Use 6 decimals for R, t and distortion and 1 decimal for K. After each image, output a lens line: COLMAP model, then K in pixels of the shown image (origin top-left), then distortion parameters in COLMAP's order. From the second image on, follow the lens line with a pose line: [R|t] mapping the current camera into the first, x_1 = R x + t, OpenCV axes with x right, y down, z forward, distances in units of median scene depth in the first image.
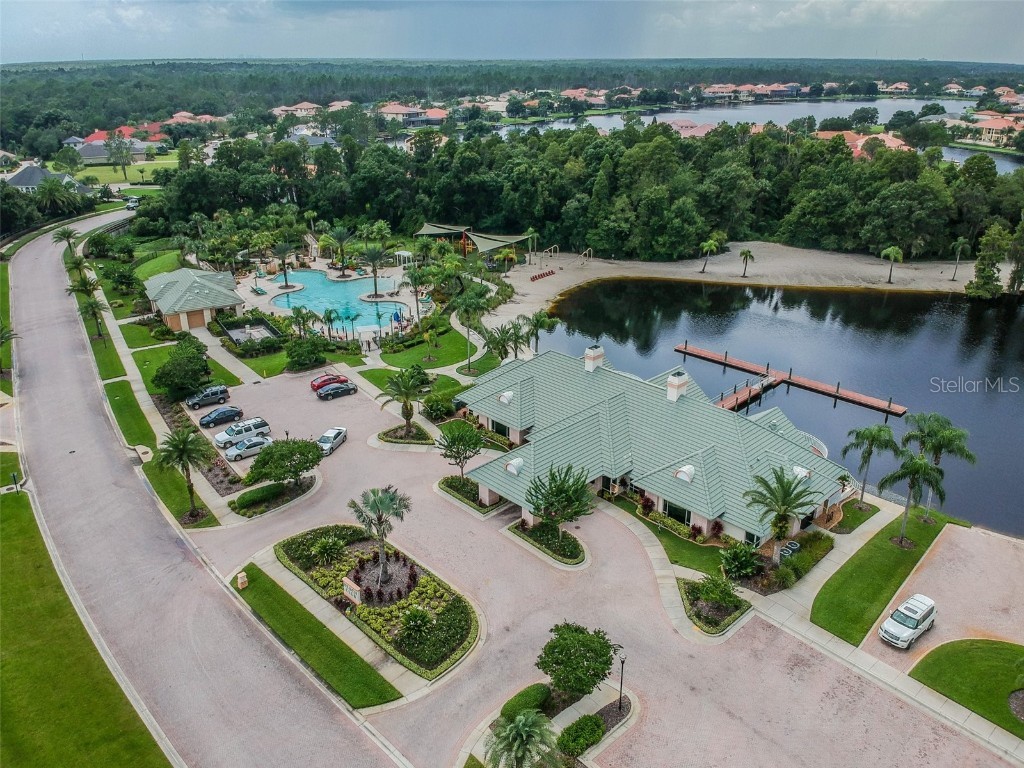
lens RADIAL K [[752.3, 0, 512.0], [0, 752.3, 384.0], [0, 0, 1]] dist [0.002330, -0.000869]
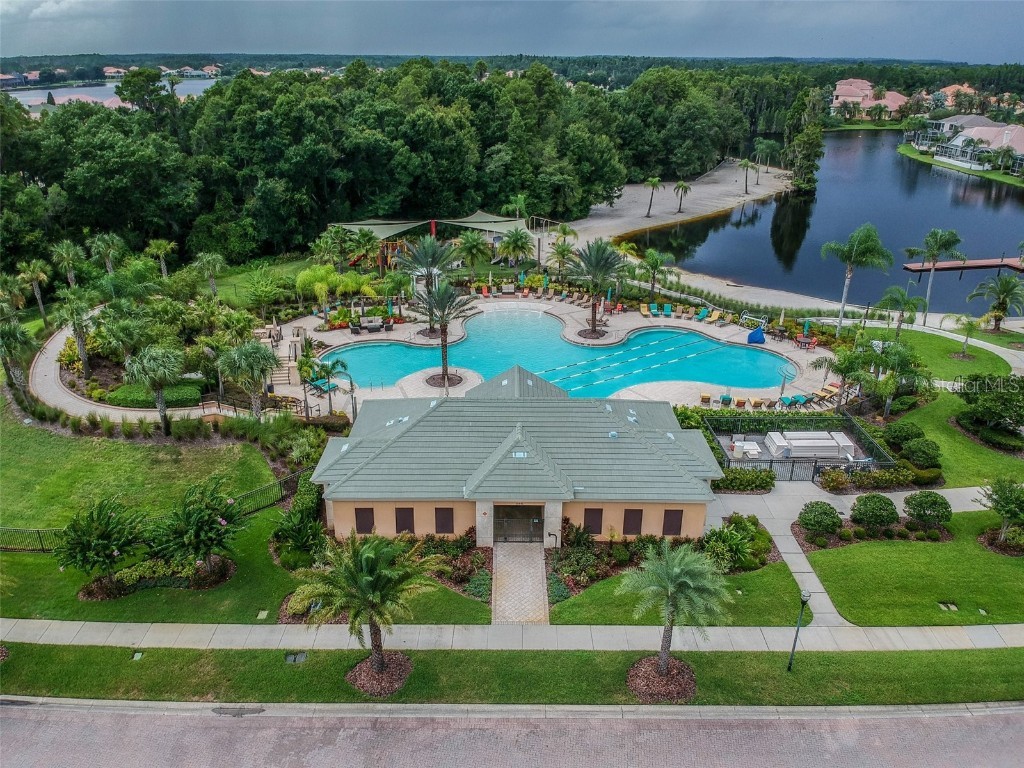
lens RADIAL K [[787.4, 0, 512.0], [0, 787.4, 384.0], [0, 0, 1]] dist [-0.001358, -0.002582]
pose [[0.511315, -0.325281, 0.795455, -0.555897], [0.338797, 0.926935, 0.161269, -0.163184], [-0.789793, 0.187038, 0.584160, 0.618098]]
